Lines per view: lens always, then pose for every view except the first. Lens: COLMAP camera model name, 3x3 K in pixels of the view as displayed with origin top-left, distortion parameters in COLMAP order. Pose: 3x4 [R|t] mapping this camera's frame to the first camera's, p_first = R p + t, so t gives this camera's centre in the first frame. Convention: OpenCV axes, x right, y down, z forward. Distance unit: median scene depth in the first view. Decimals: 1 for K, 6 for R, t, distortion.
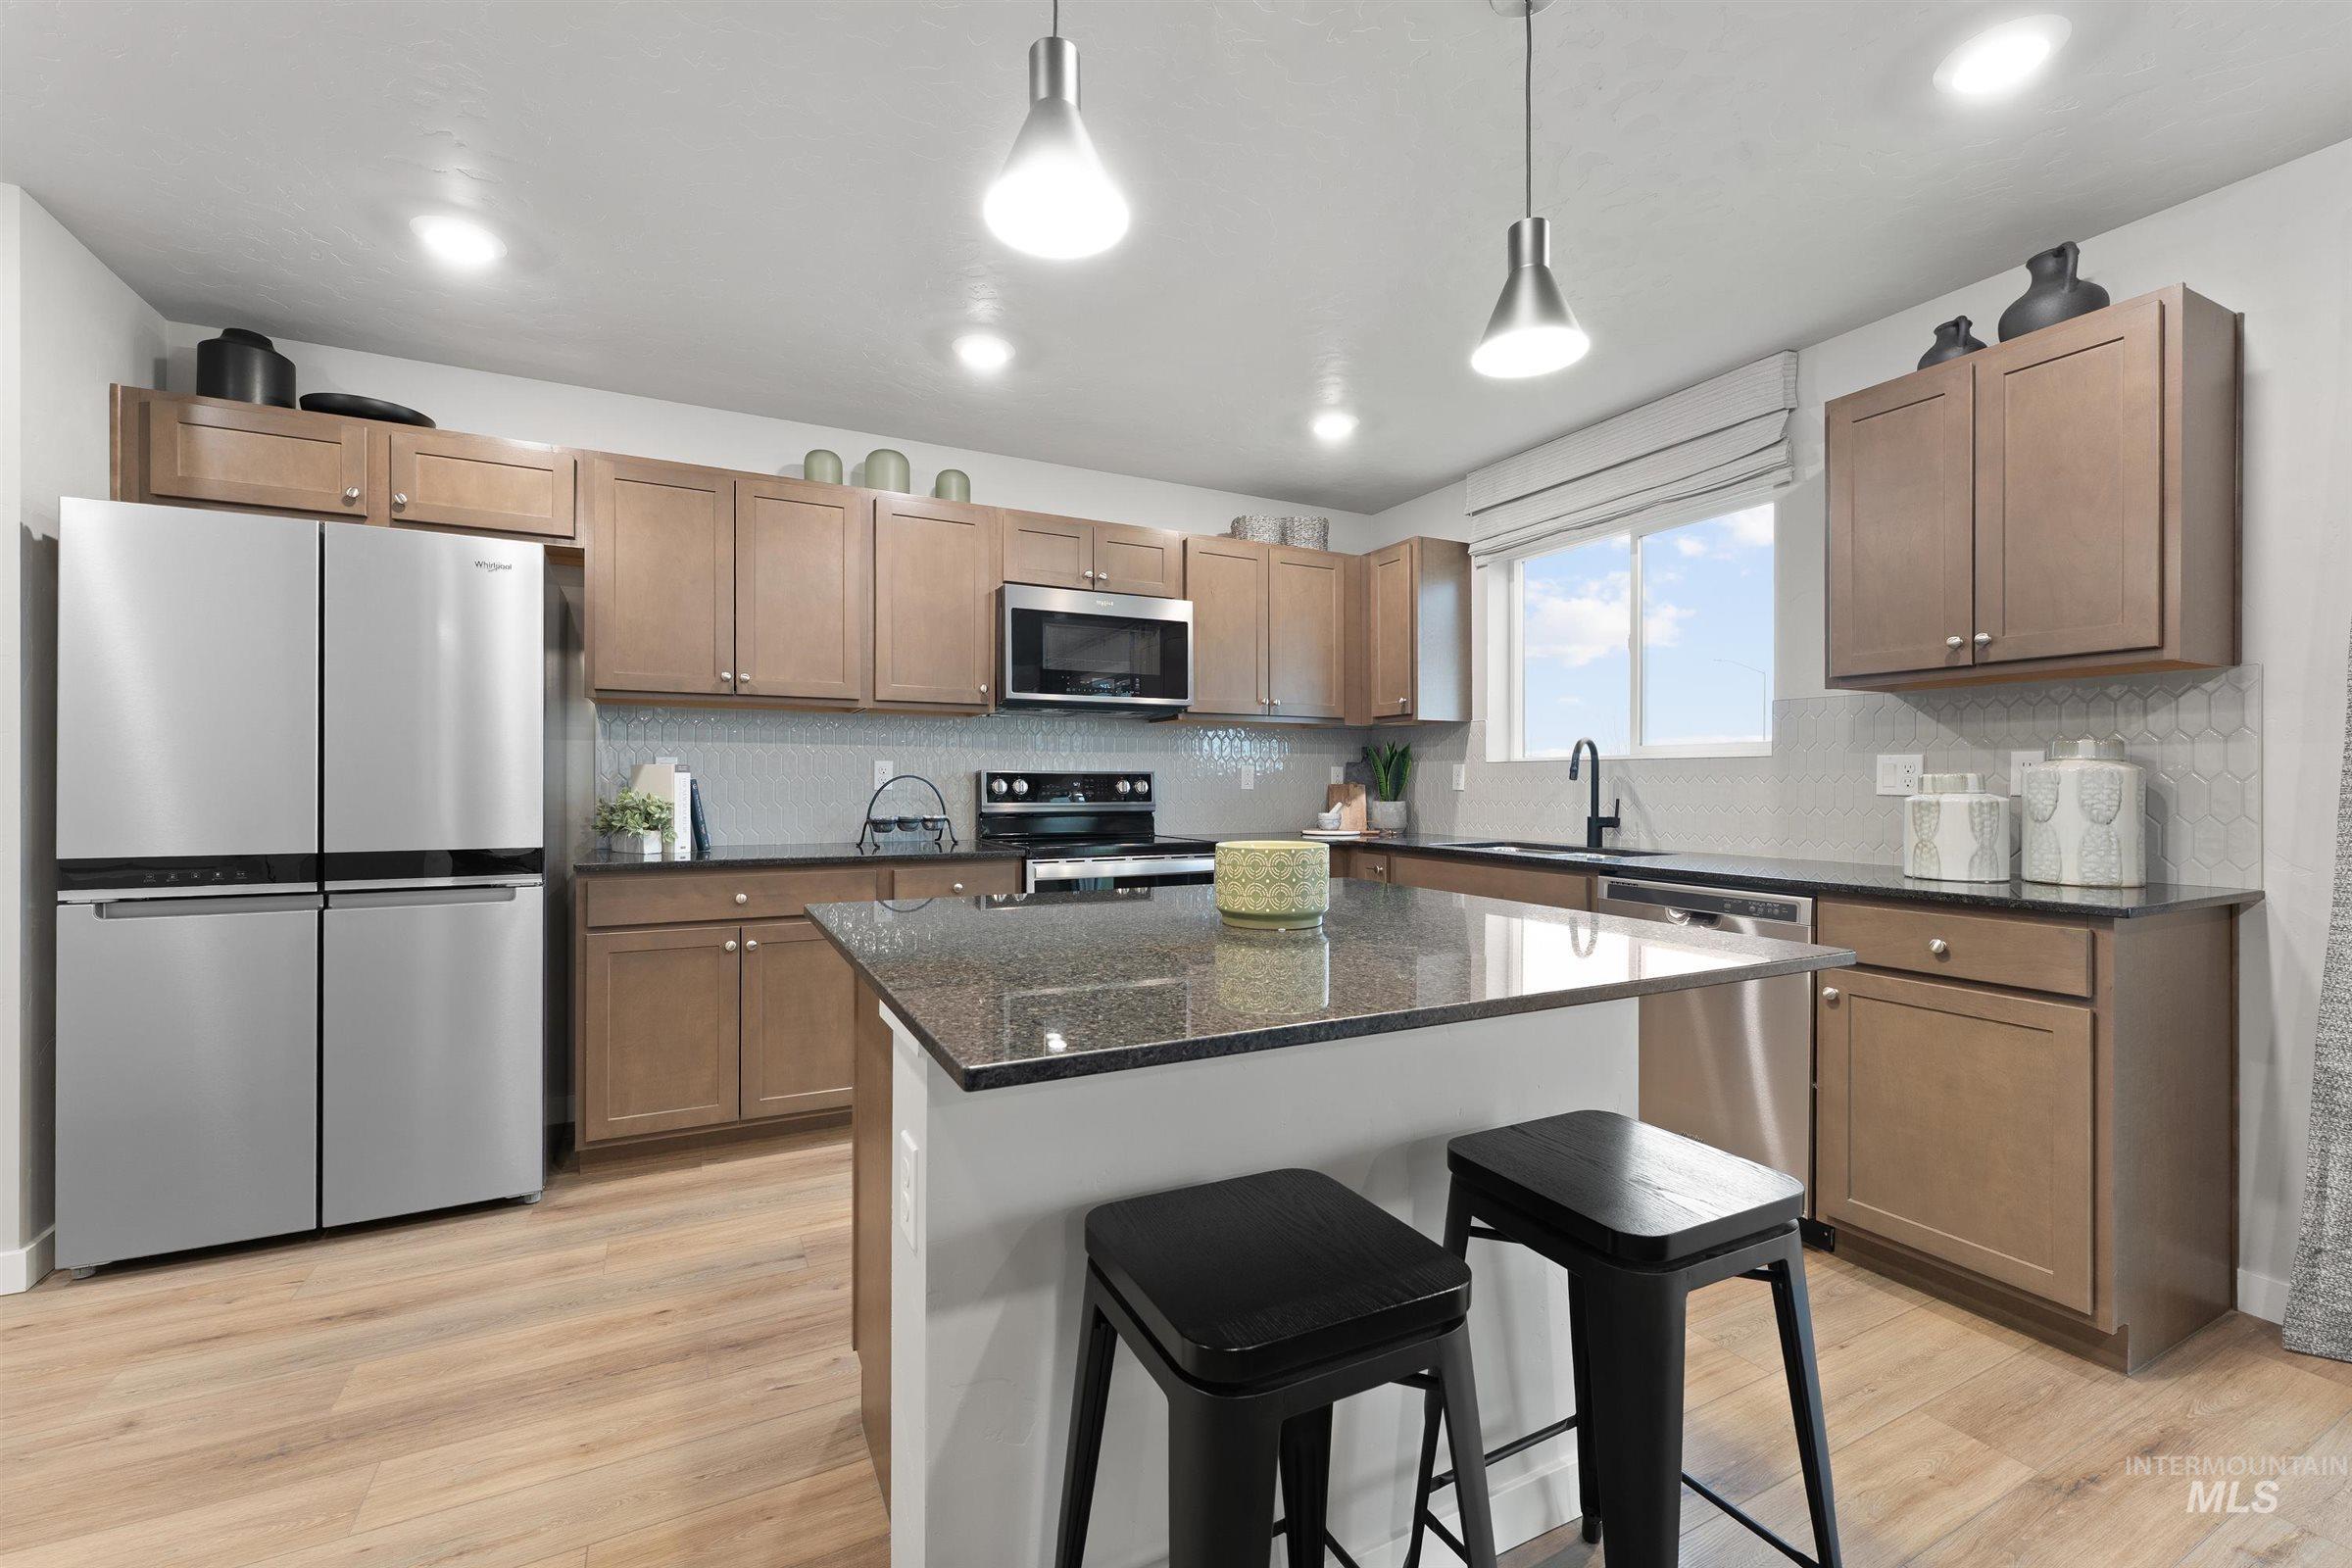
lens RADIAL K [[976.6, 0, 1176.0], [0, 976.6, 784.0], [0, 0, 1]] dist [-0.001375, -0.000226]
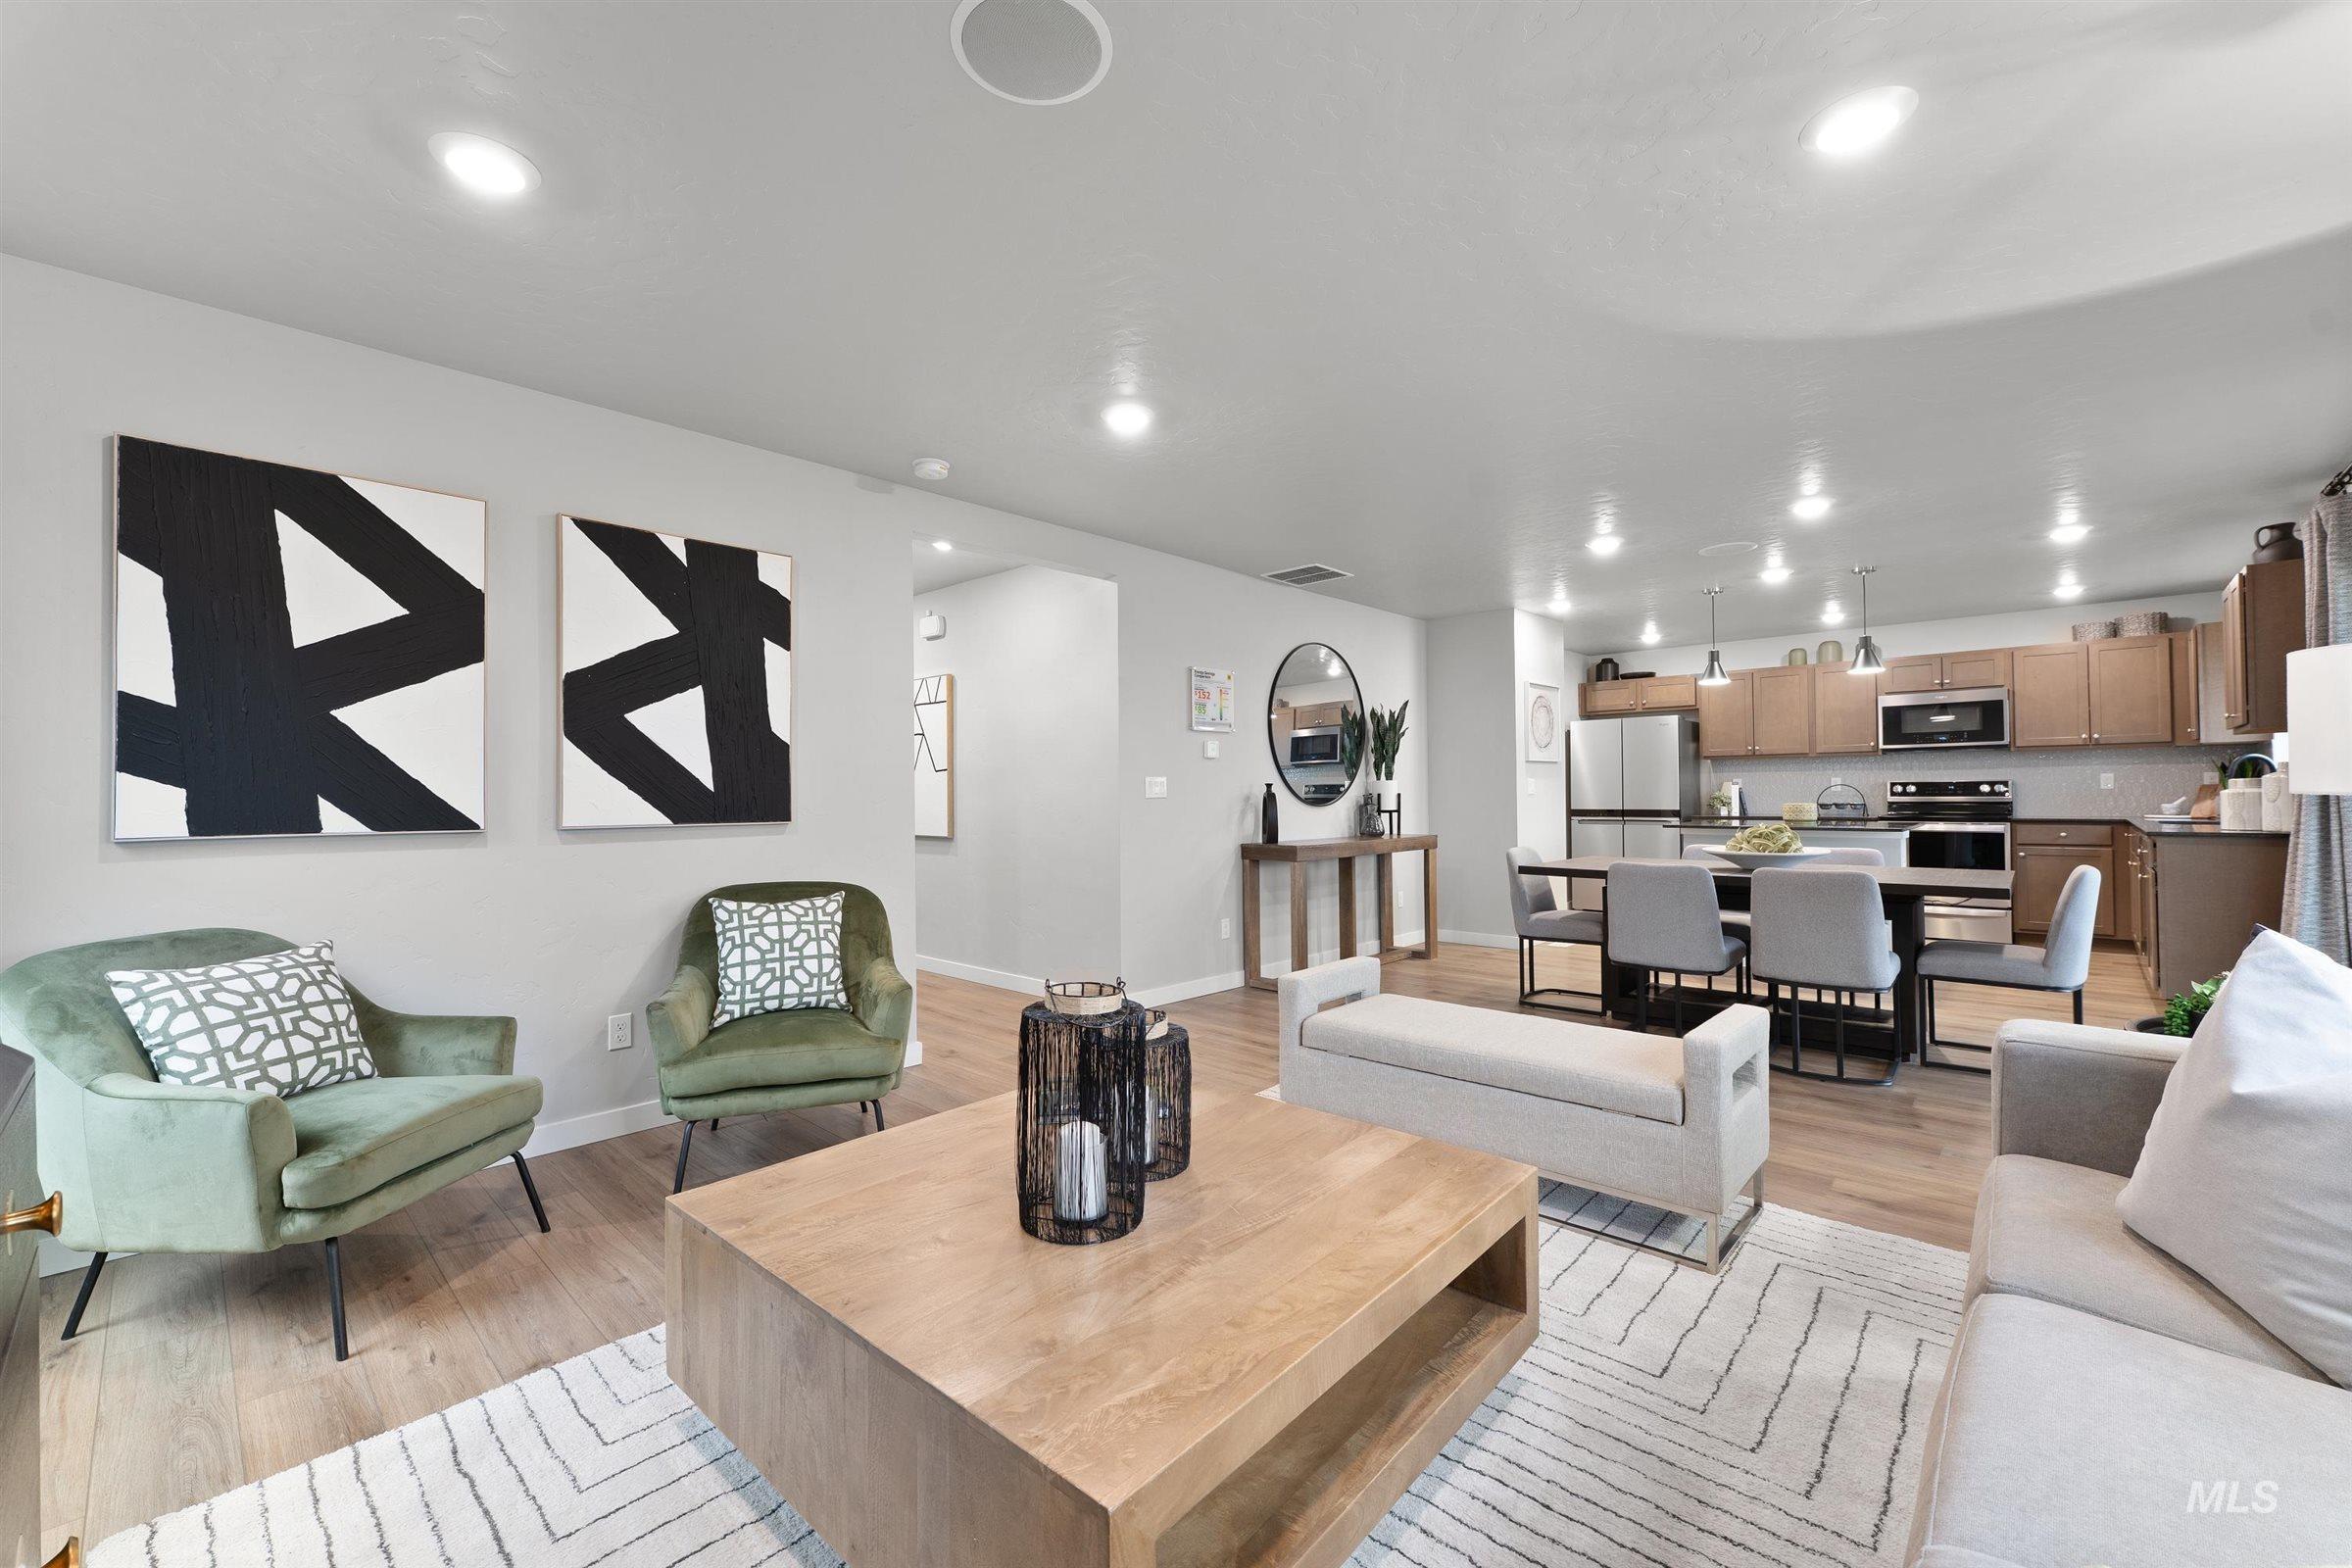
lens RADIAL K [[950.1, 0, 1172.5], [0, 950.1, 778.8], [0, 0, 1]] dist [-0.000981, 0.000051]
pose [[0.326926, -0.019700, -0.944845, 1.316447], [0.010738, 0.999796, -0.017130, -0.000596], [0.944989, -0.004545, 0.327071, -1.196565]]
